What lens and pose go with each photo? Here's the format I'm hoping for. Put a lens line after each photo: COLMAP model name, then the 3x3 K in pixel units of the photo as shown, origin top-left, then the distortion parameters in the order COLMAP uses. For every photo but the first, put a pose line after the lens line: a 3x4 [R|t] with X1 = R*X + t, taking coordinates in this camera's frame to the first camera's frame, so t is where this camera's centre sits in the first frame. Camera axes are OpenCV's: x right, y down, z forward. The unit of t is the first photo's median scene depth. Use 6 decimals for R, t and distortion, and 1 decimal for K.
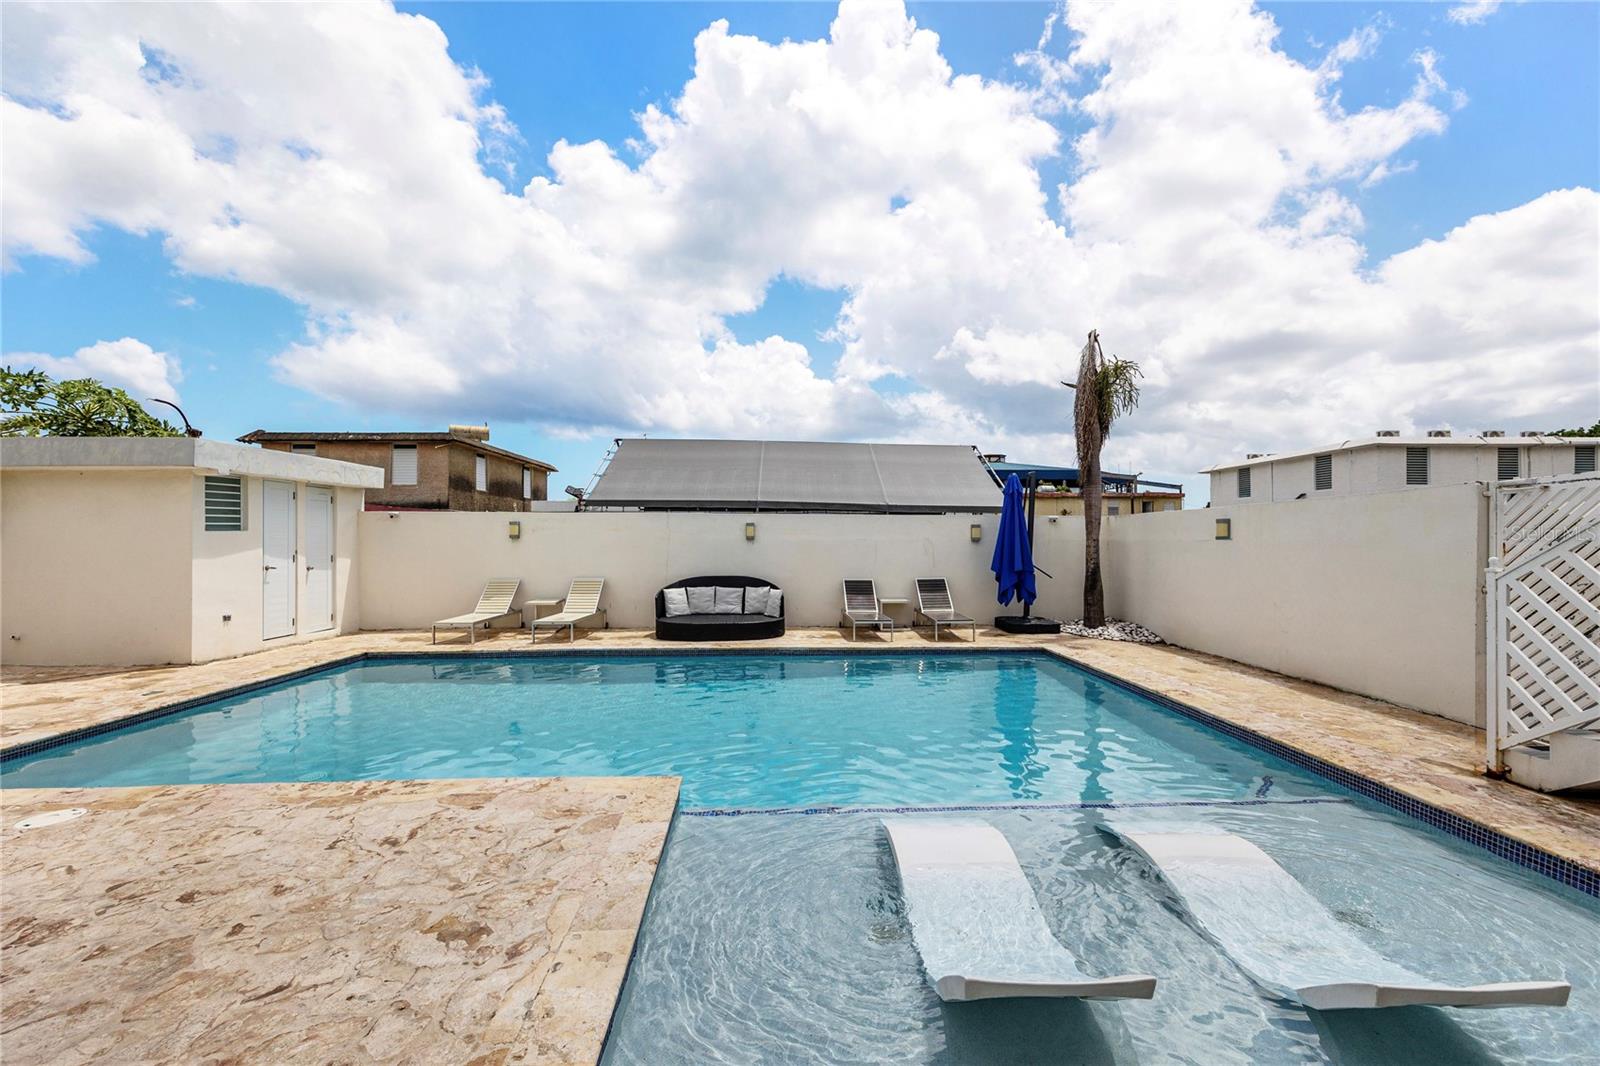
lens RADIAL K [[649.4, 0, 800.0], [0, 649.4, 533.0], [0, 0, 1]] dist [0.001281, -0.000073]
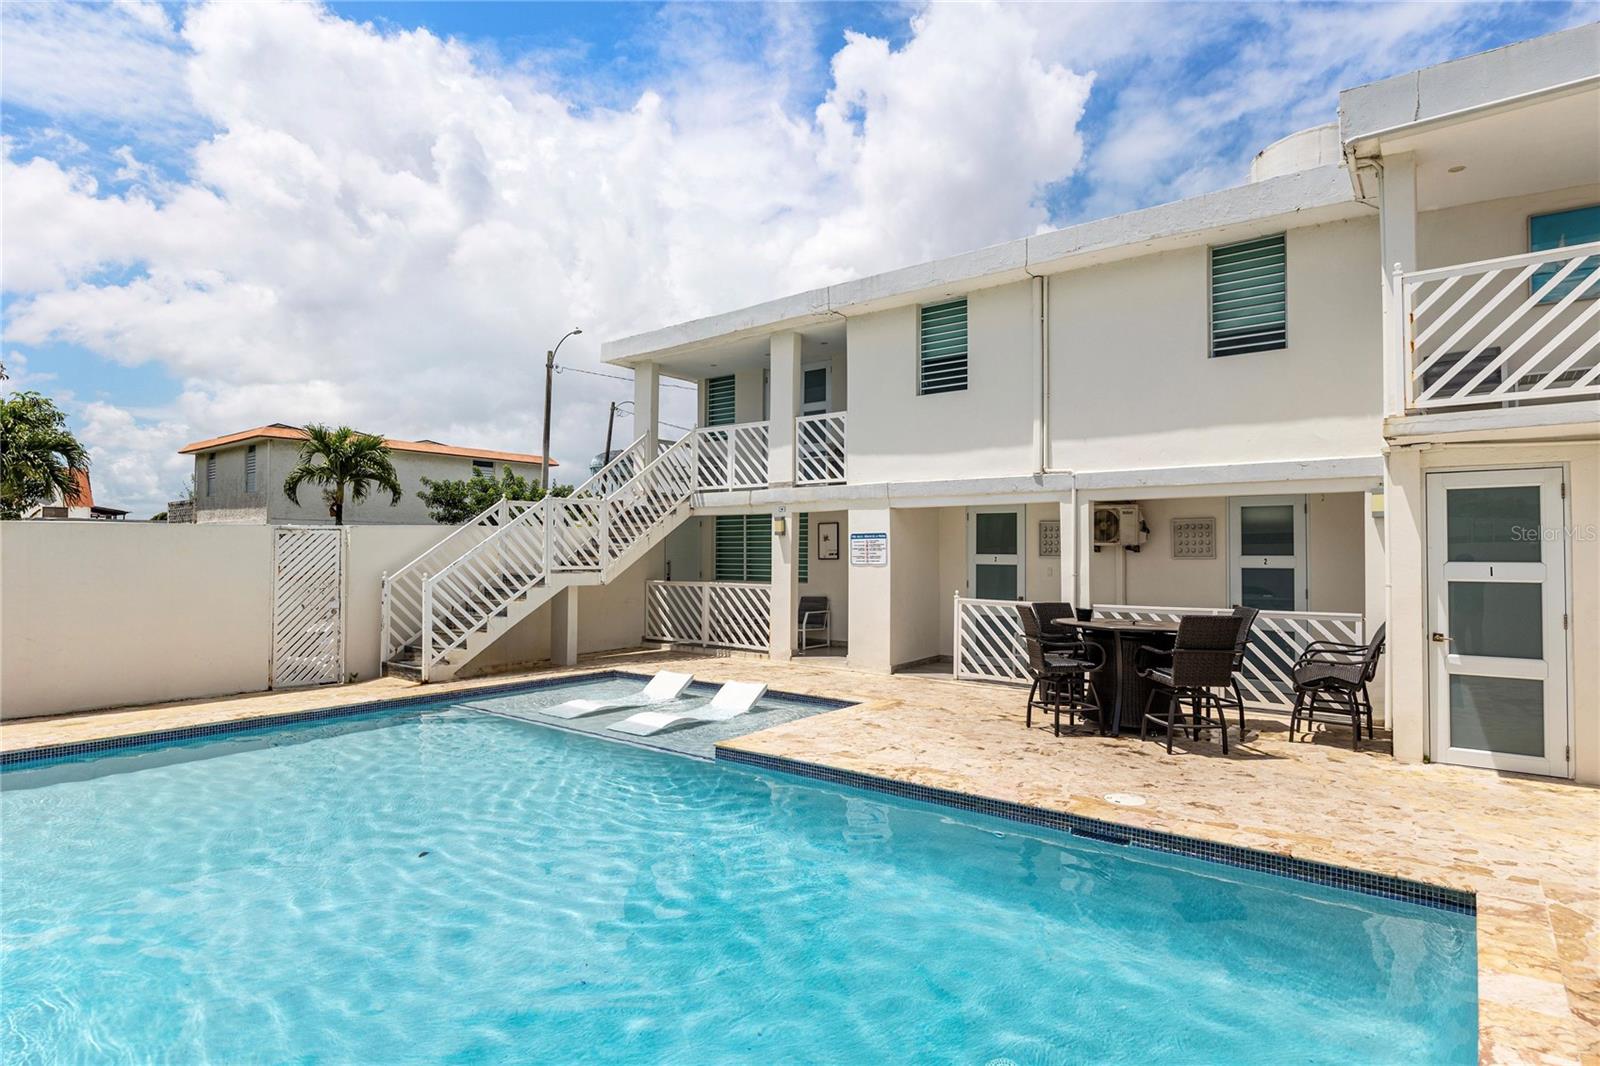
lens RADIAL K [[848.6, 0, 800.0], [0, 848.6, 533.0], [0, 0, 1]] dist [-0.024773, -0.000026]
pose [[-0.772990, 0.015814, 0.634221, -1.513006], [-0.011862, 0.999154, -0.039371, 0.002907], [-0.634308, -0.037957, -0.772148, 2.358757]]
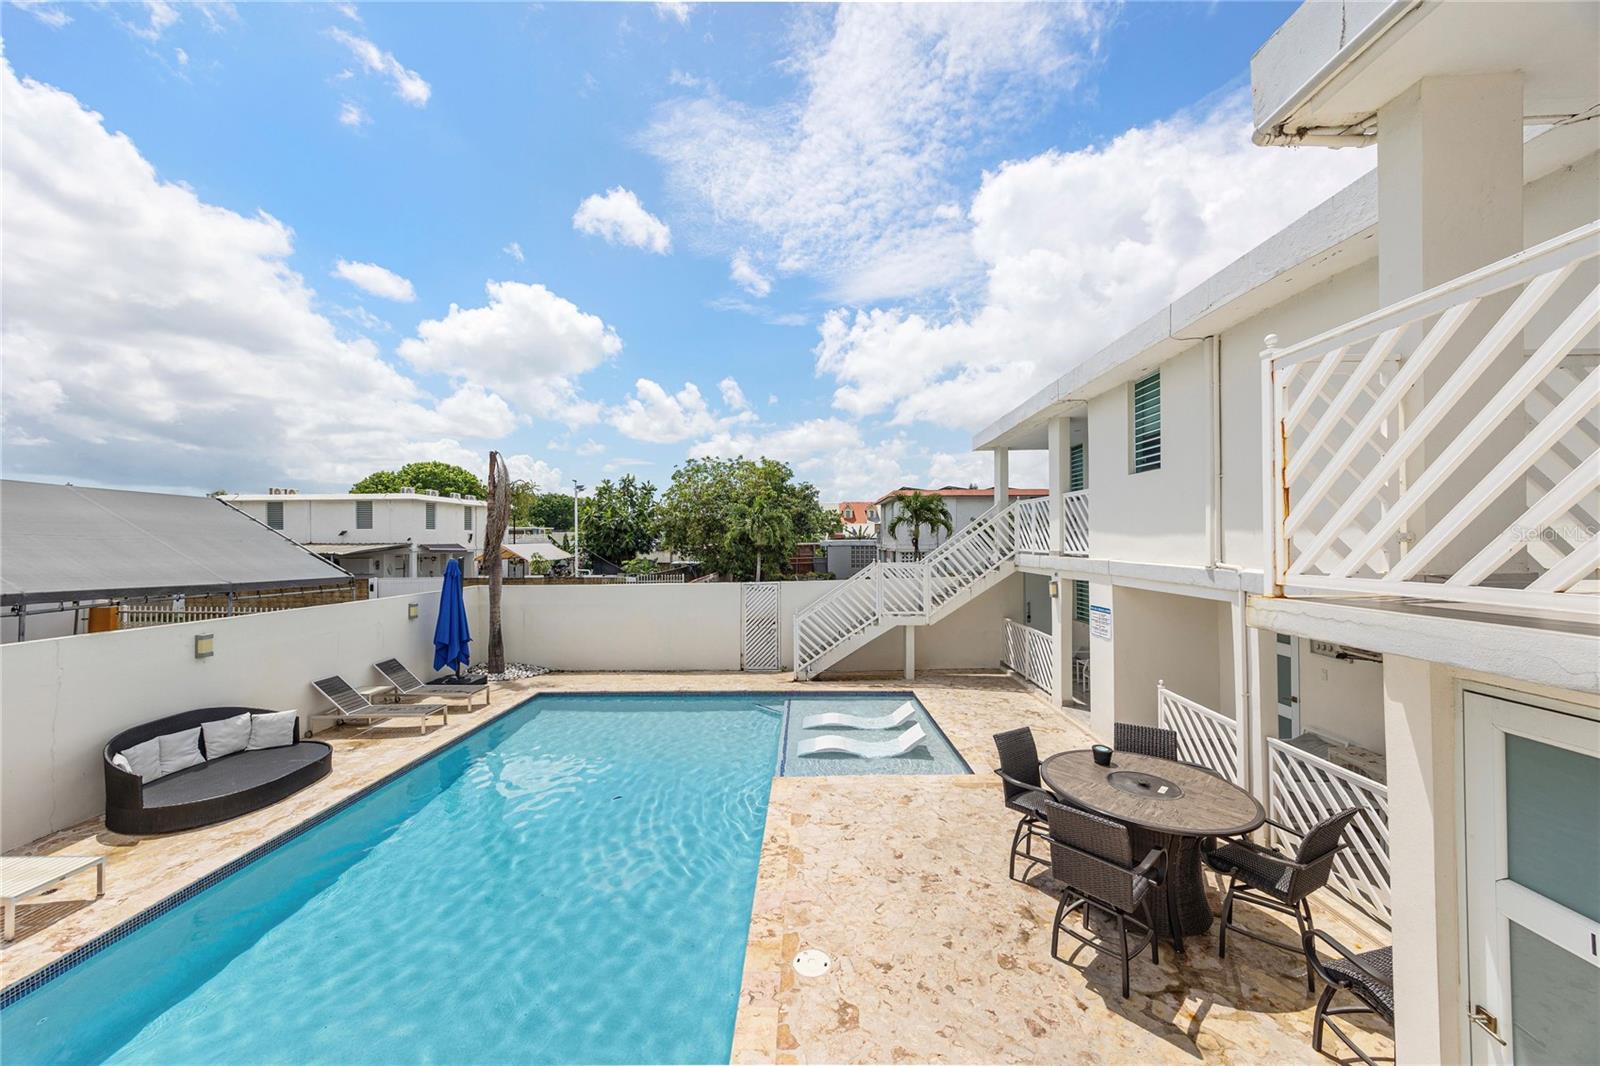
lens RADIAL K [[612.4, 0, 800.0], [0, 612.4, 533.0], [0, 0, 1]] dist [0.016765, -0.000124]
pose [[0.047187, 0.009254, 0.998843, -2.138425], [-0.007407, 0.999933, -0.008914, -0.368735], [-0.998859, -0.006978, 0.047252, 0.865045]]
